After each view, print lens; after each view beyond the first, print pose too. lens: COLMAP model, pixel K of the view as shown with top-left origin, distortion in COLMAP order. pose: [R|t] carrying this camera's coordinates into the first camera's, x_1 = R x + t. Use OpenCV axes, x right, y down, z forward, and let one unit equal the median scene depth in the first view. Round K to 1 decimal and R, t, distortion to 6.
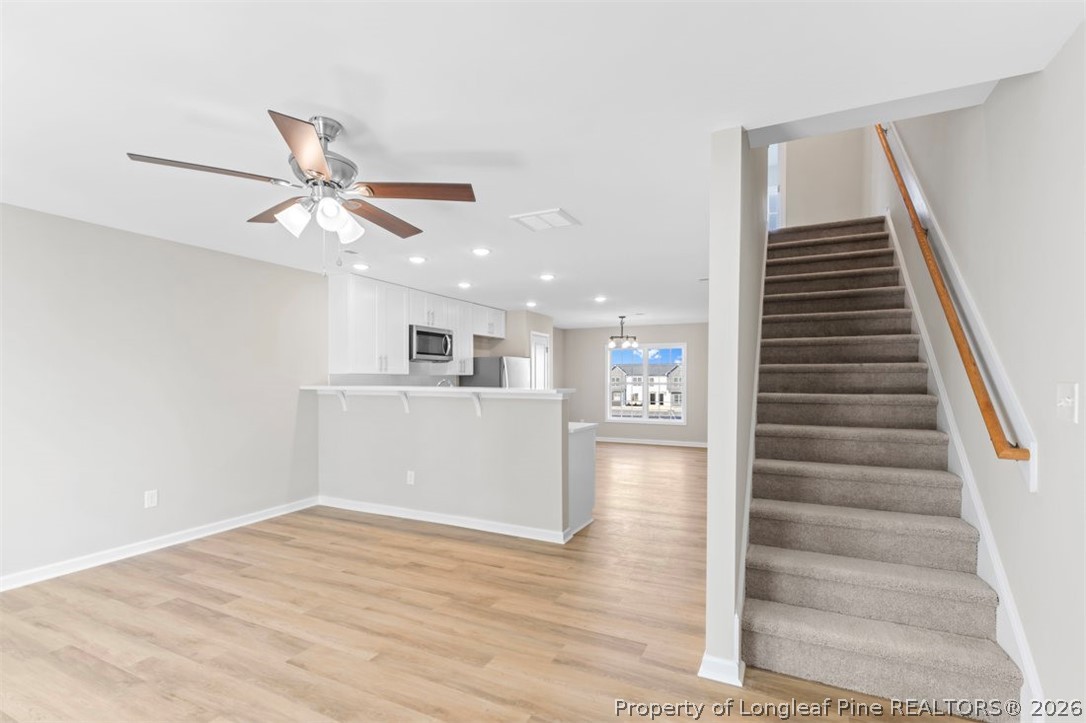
lens RADIAL K [[497.3, 0, 543.7], [0, 497.3, 372.5], [0, 0, 1]] dist [0.009268, -0.001490]
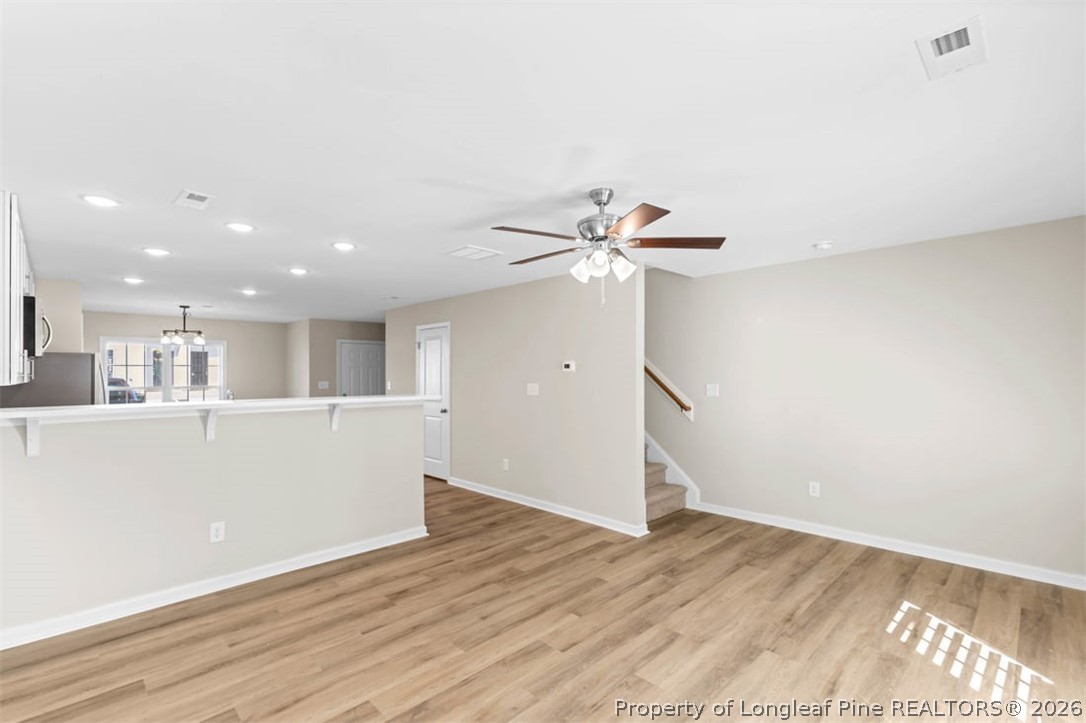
lens RADIAL K [[497.3, 0, 543.7], [0, 497.3, 372.5], [0, 0, 1]] dist [0.009268, -0.001490]
pose [[0.326502, -0.000294, 0.945197, -1.087948], [-0.004336, 0.999989, 0.001808, -0.018283], [-0.945187, -0.004688, 0.326497, 0.486210]]
